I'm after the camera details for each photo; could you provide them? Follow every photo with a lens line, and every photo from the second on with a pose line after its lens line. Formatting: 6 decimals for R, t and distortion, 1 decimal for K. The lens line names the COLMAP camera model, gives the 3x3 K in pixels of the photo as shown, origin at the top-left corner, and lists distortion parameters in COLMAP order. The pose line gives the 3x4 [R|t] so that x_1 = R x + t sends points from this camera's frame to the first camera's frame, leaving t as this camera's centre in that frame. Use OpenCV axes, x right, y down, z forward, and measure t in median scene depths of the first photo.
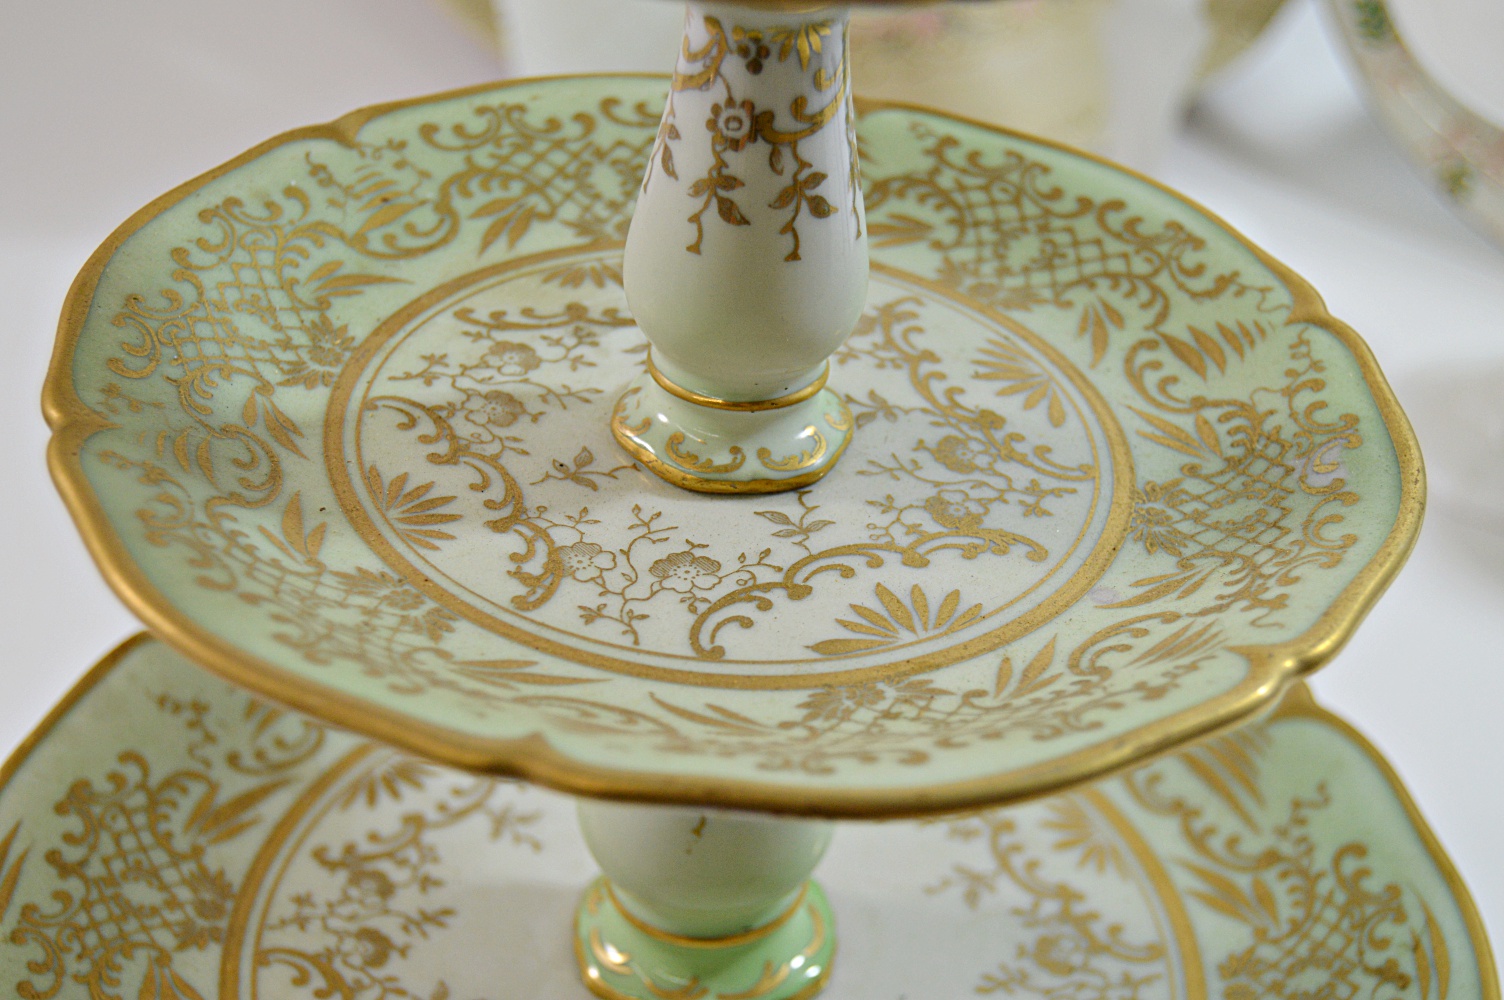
lens RADIAL K [[2587.4, 0, 762.2], [0, 2587.4, 497.5], [0, 0, 1]] dist [0.007778, 0.000000]
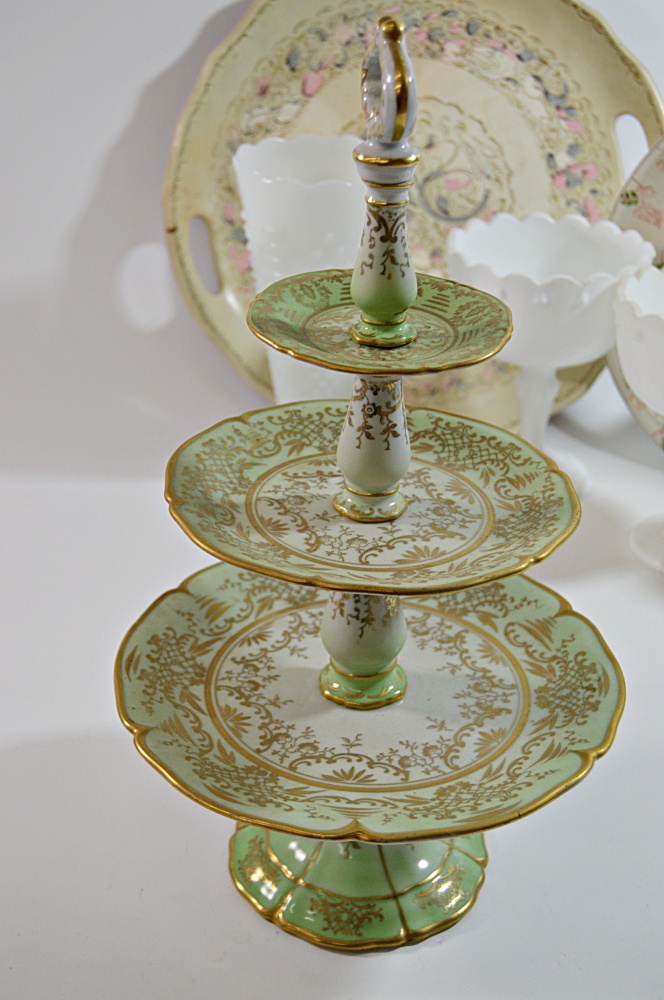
lens RADIAL K [[1493.0, 0, 333.1], [0, 1493.0, 505.4], [0, 0, 1]] dist [0.026491, 0.000000]
pose [[0.999375, -0.015551, -0.031730, 0.001348], [0.012126, 0.994356, -0.105396, 0.160096], [0.033190, 0.104945, 0.993924, -0.807240]]
